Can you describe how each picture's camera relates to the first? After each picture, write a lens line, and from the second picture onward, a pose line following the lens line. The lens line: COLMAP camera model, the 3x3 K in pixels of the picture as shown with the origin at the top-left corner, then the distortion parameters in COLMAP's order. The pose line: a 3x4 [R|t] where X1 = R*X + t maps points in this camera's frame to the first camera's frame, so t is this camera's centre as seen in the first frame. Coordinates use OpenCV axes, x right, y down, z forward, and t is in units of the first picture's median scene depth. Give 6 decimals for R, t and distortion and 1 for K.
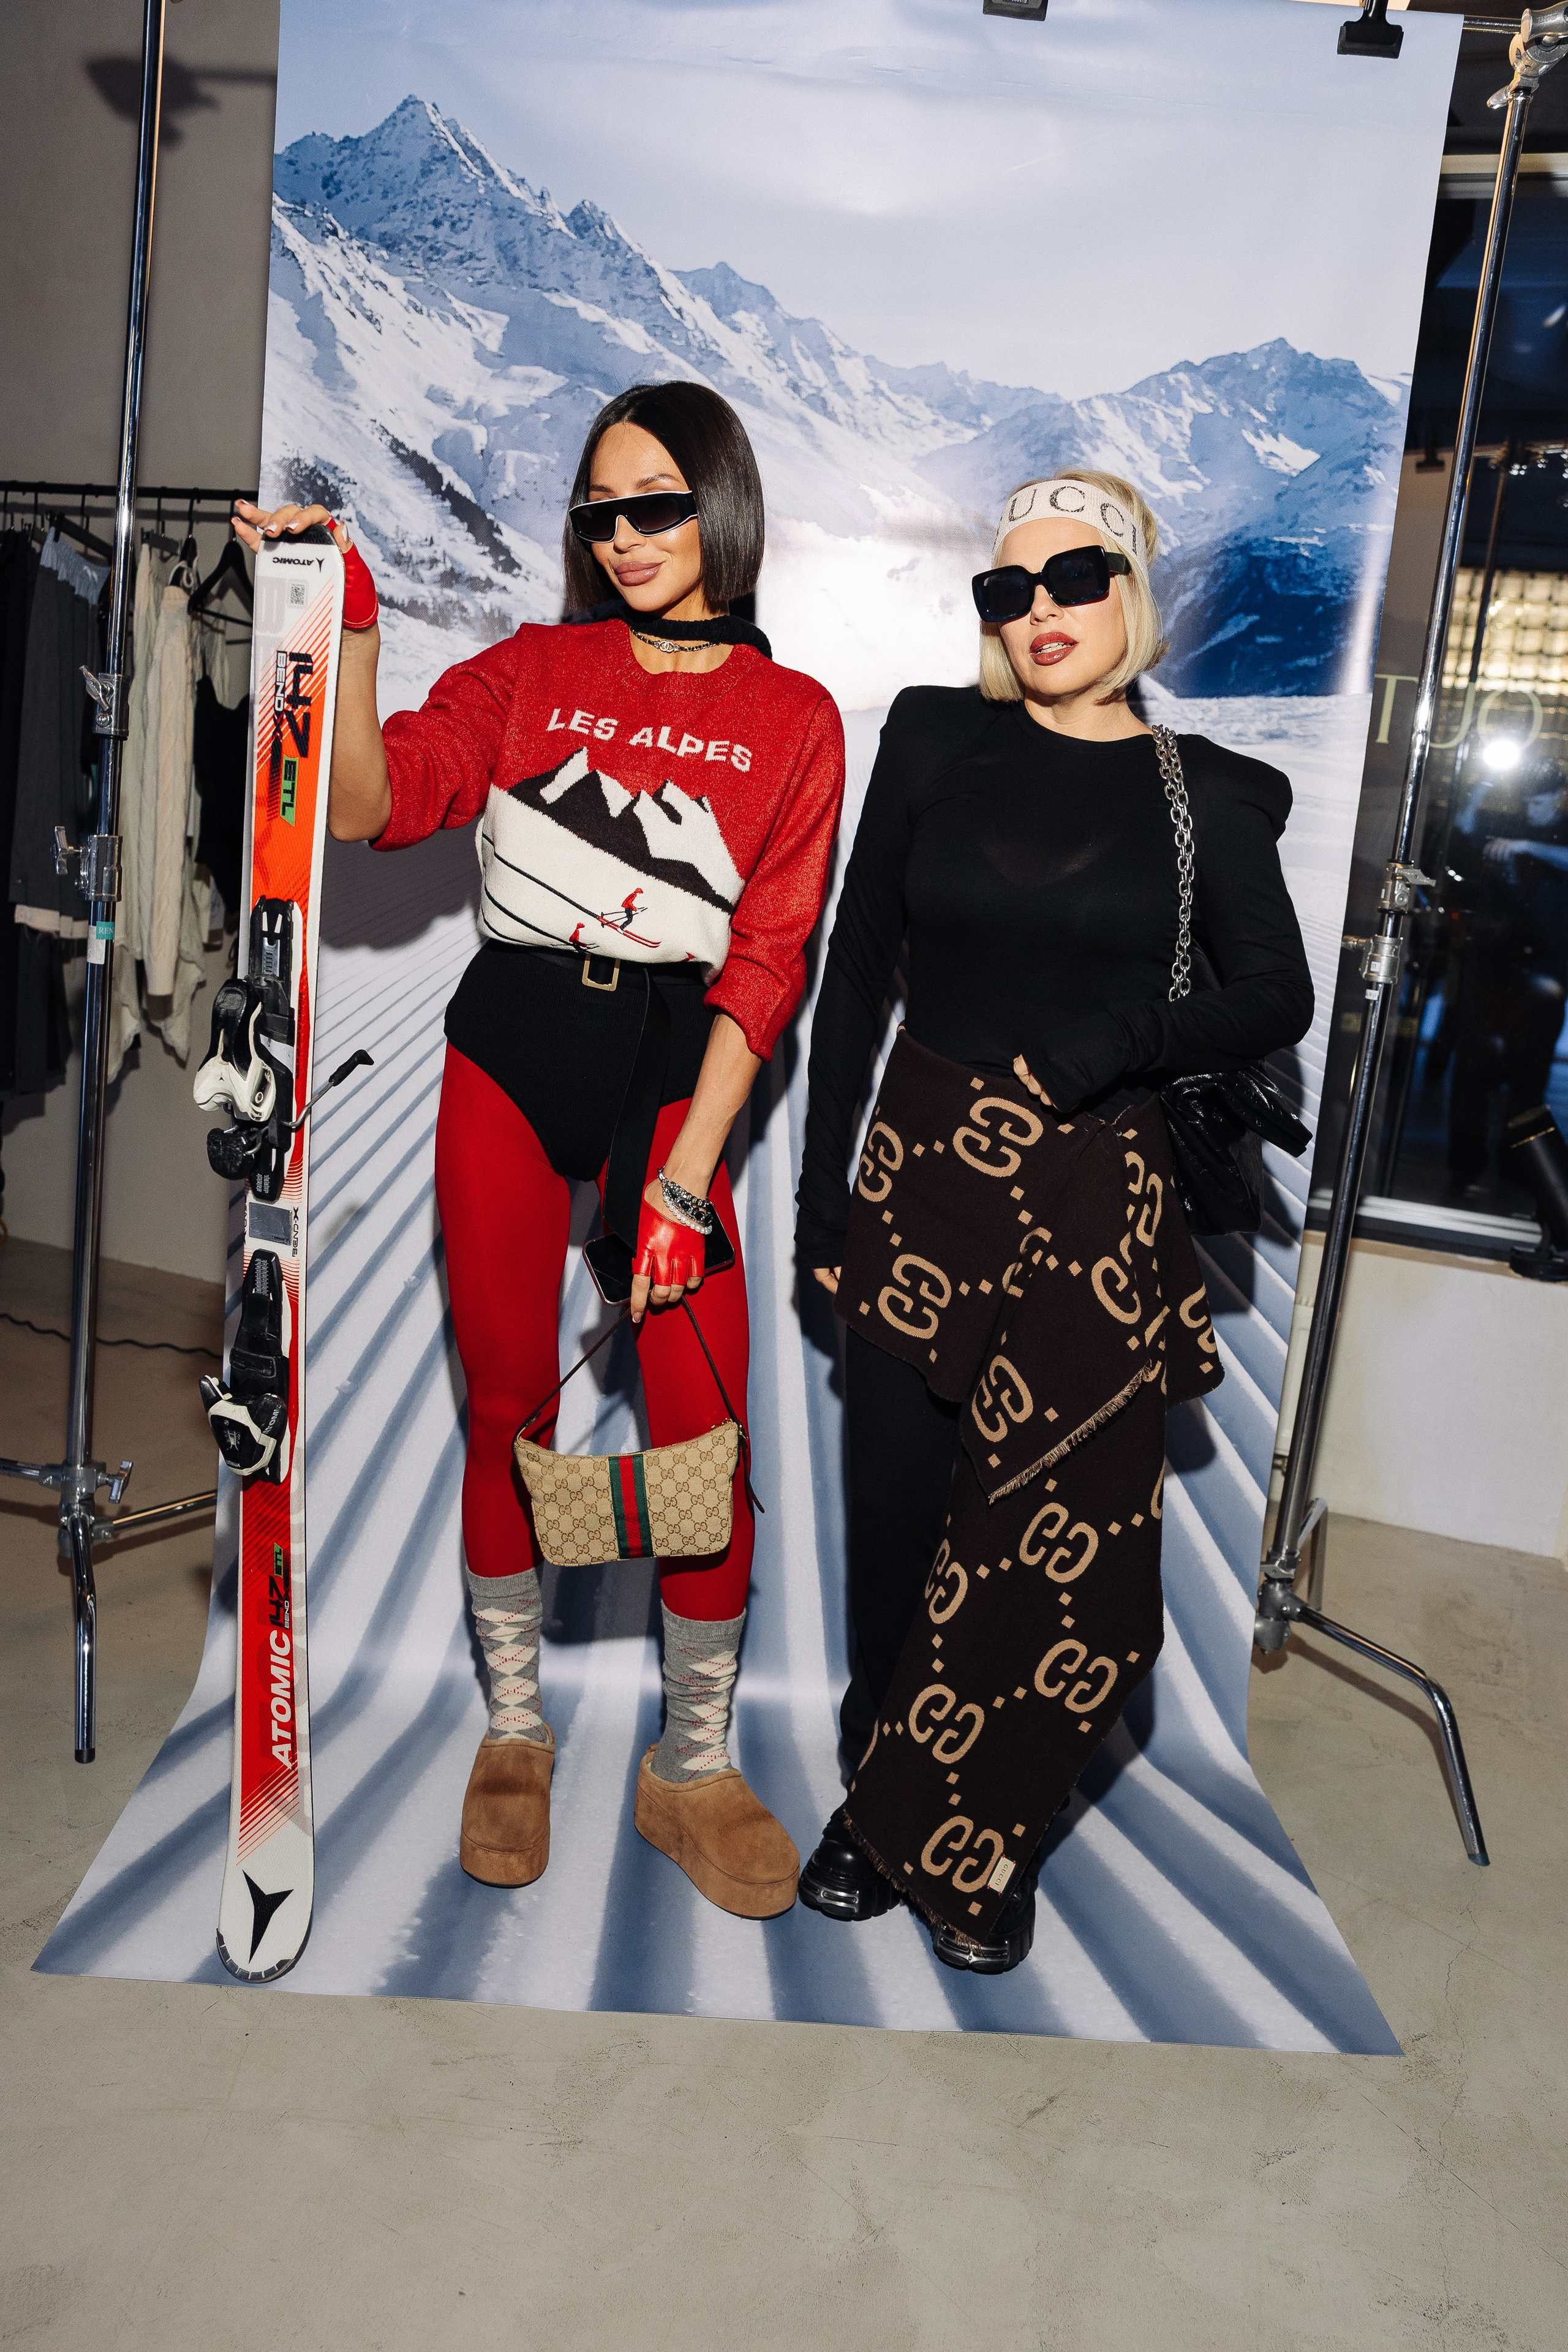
lens RADIAL K [[1852.2, 0, 796.5], [0, 1852.2, 1185.5], [0, 0, 1]] dist [-0.067588, 0.077072]
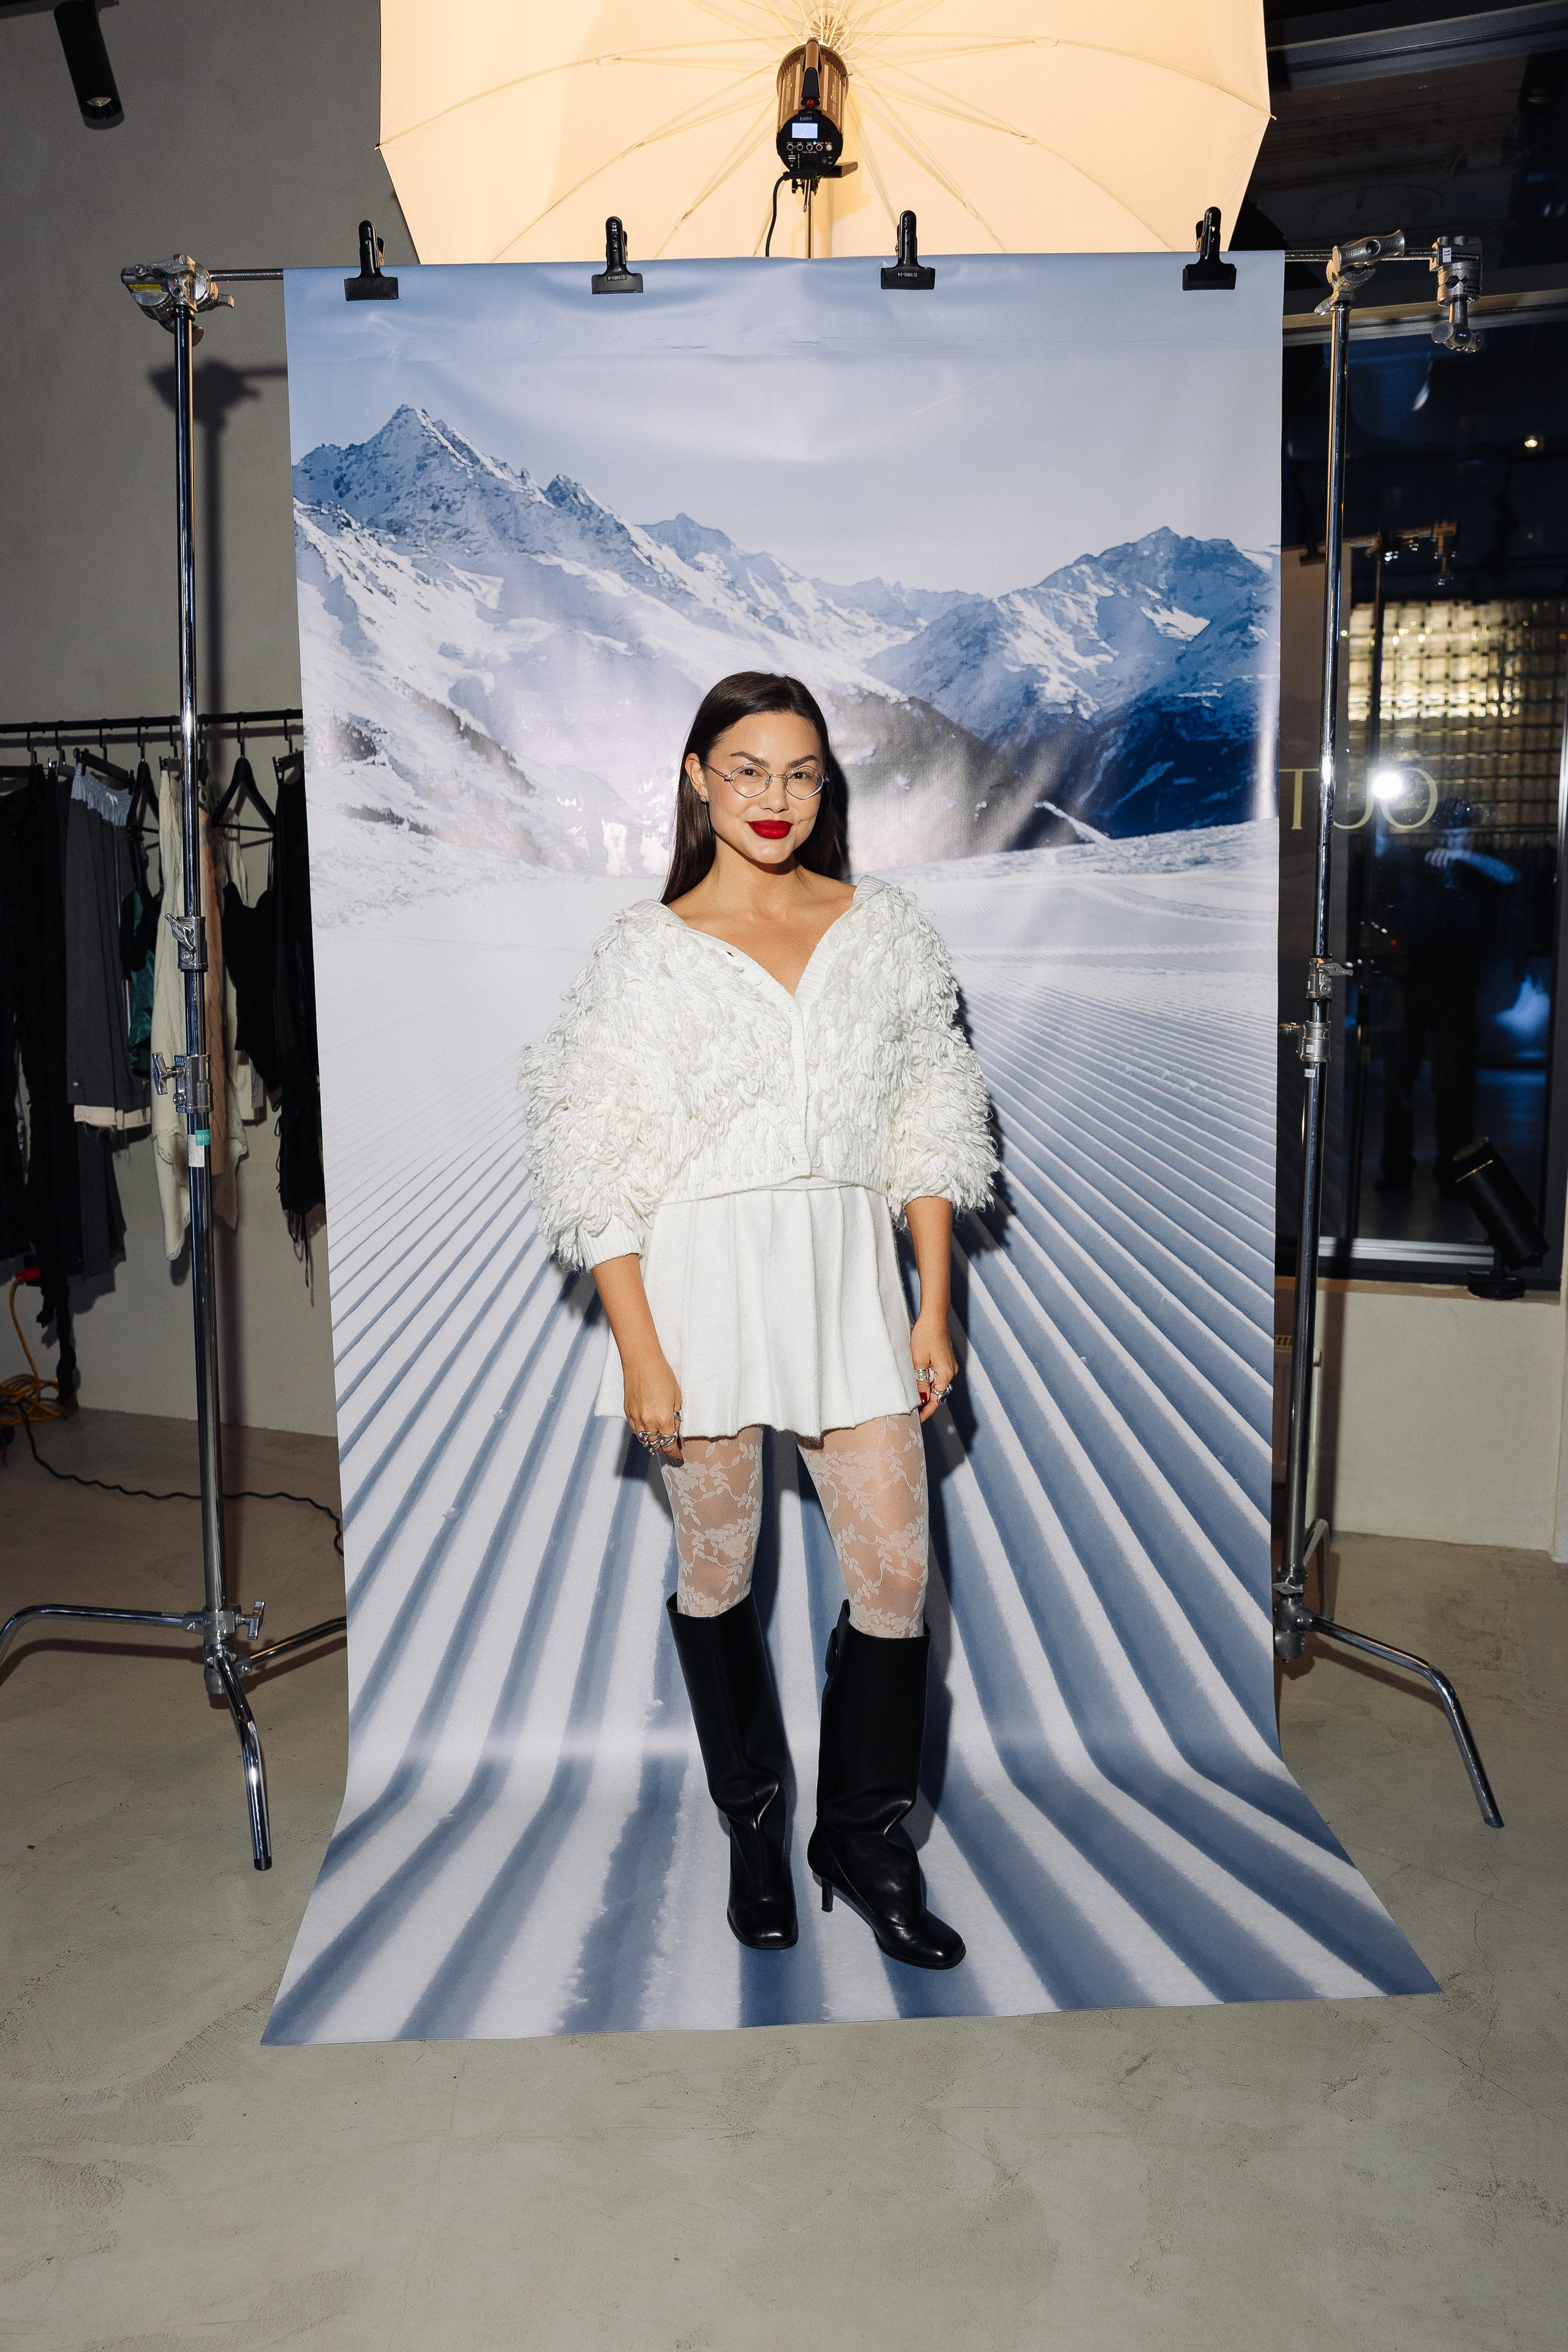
lens RADIAL K [[1852.2, 0, 777.9], [0, 1852.2, 1185.5], [0, 0, 1]] dist [-0.067588, 0.077072]
pose [[0.994162, -0.107821, 0.004114, -0.030210], [0.107899, 0.993282, -0.041823, -0.023848], [0.000423, 0.042023, 0.999117, -0.150648]]
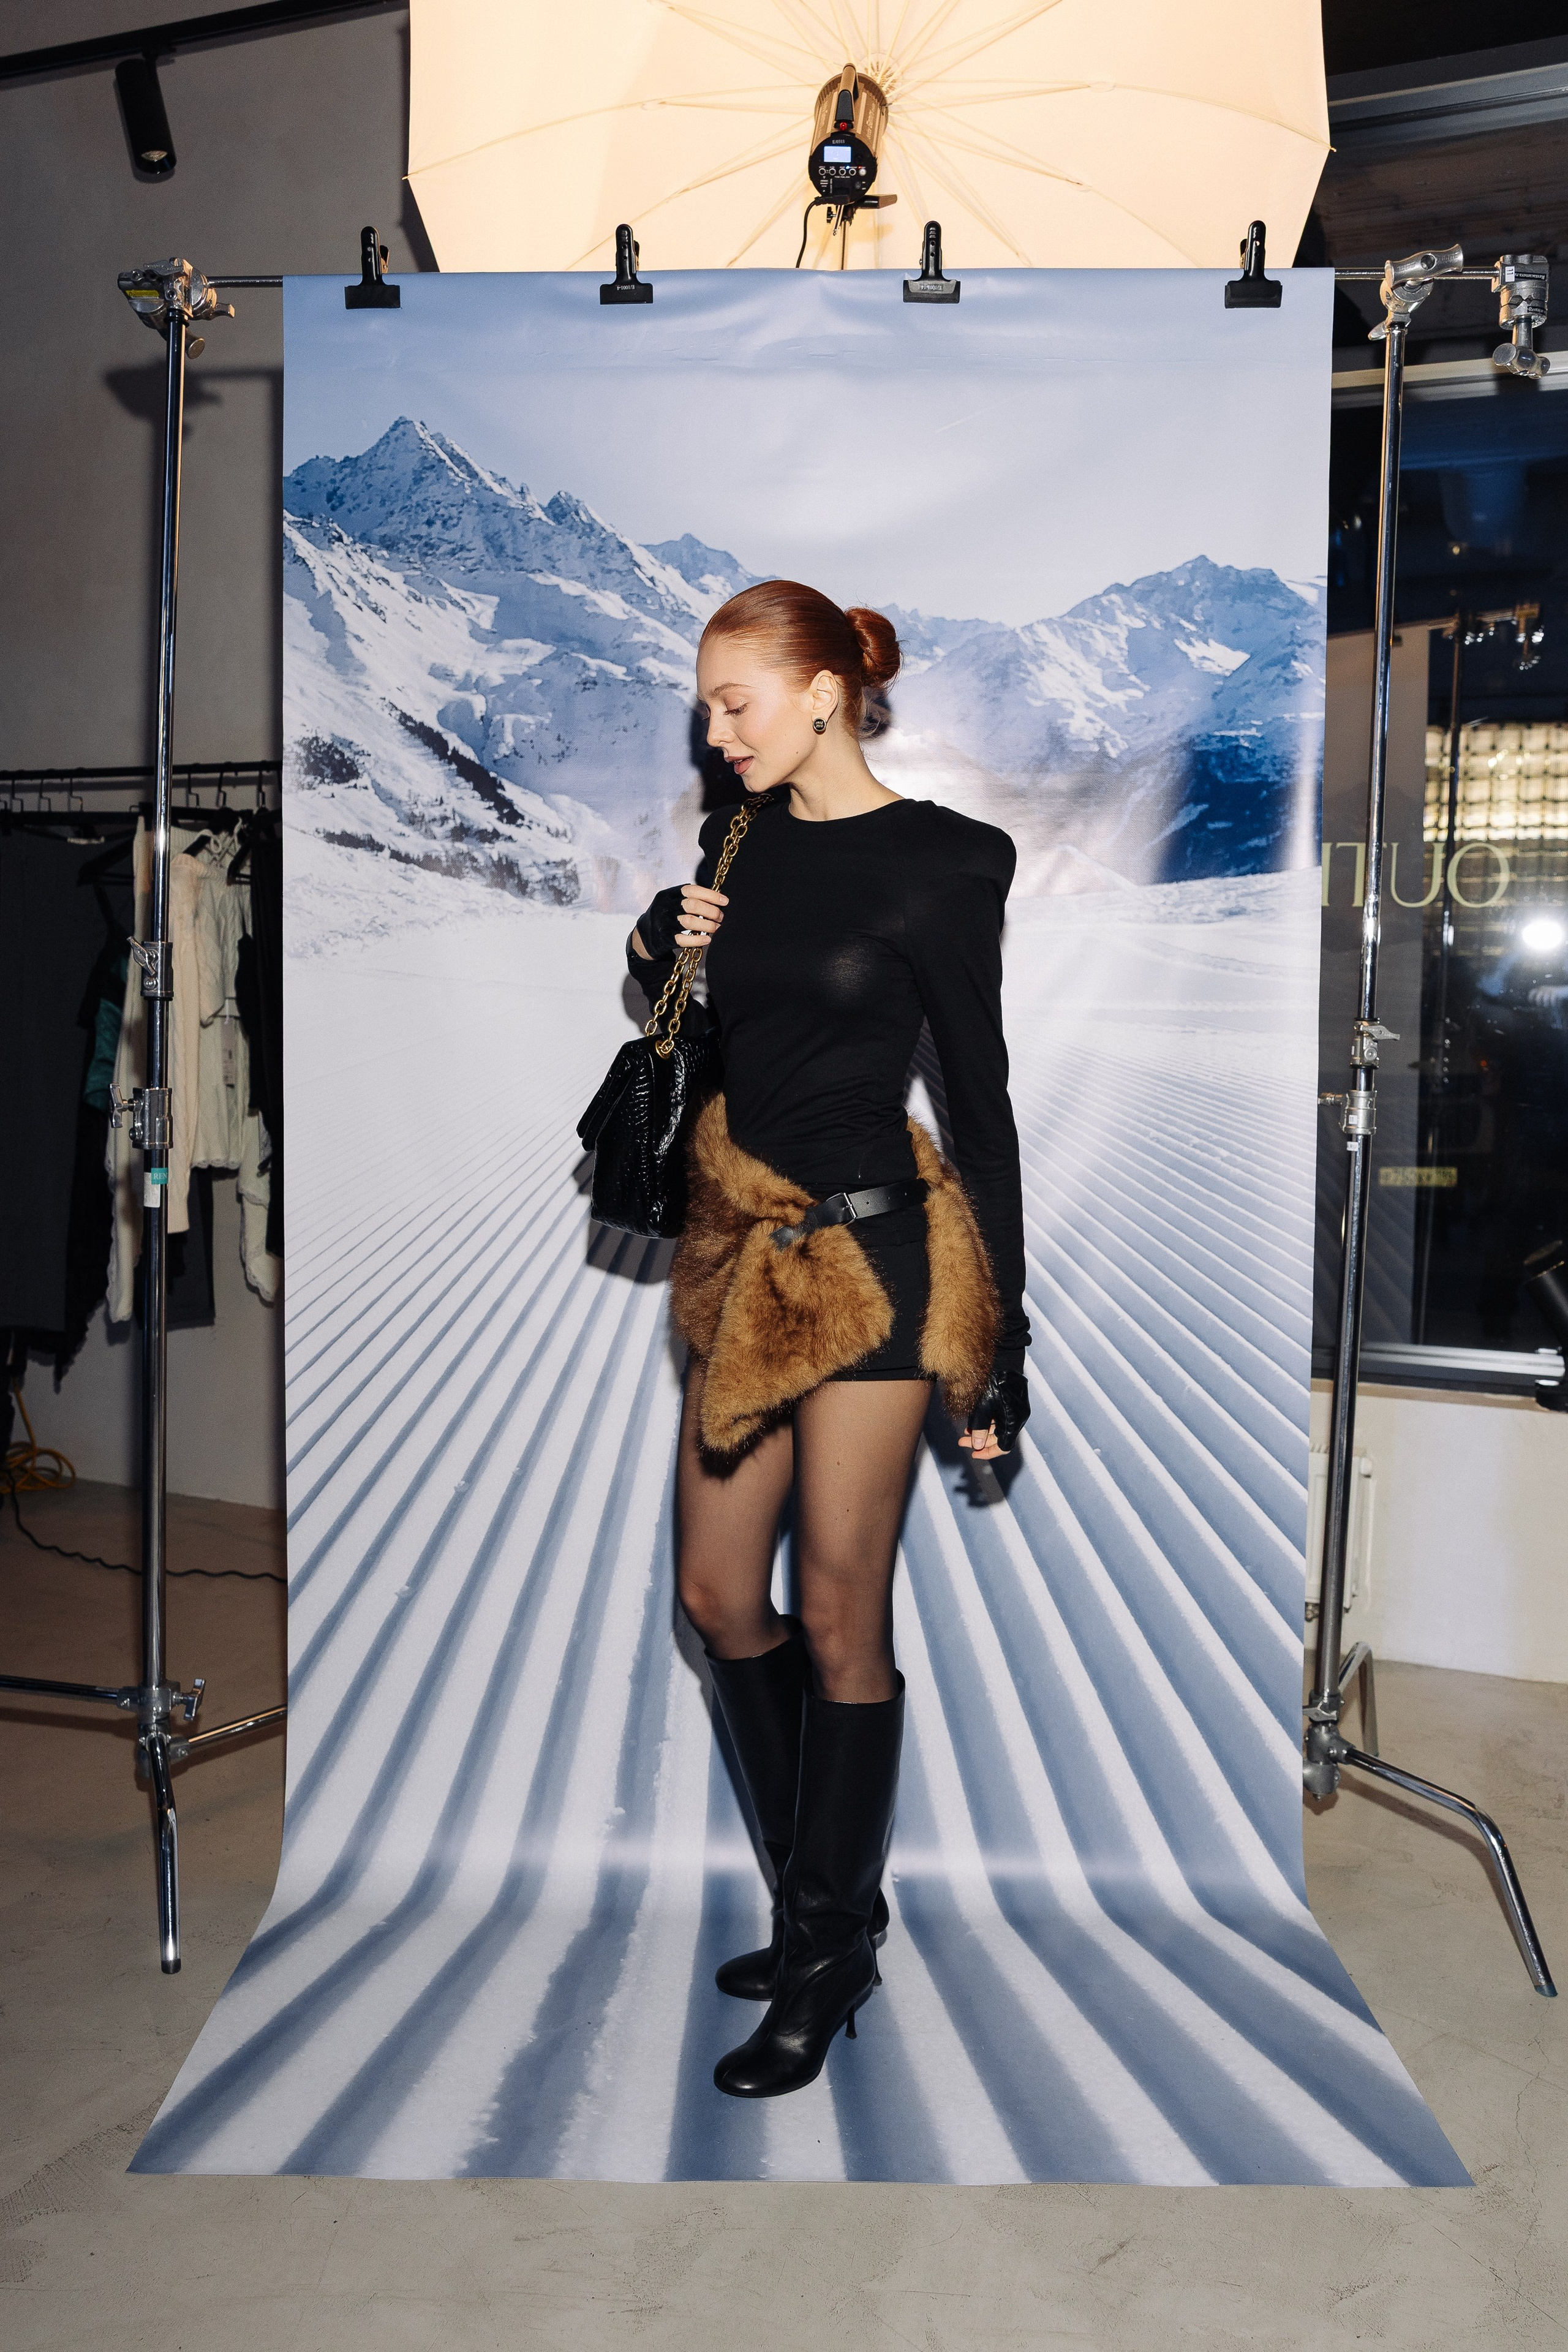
lens RADIAL K [[1852.2, 0, 780.5], [0, 1852.2, 1195.9], [0, 0, 1]] dist [-0.067588, 0.077072]
pose [[0.996567, -0.075350, -0.034310, 0.023020], [0.071327, 0.991771, -0.106313, 0.013526], [0.042038, 0.103501, 0.993741, -0.058126]]
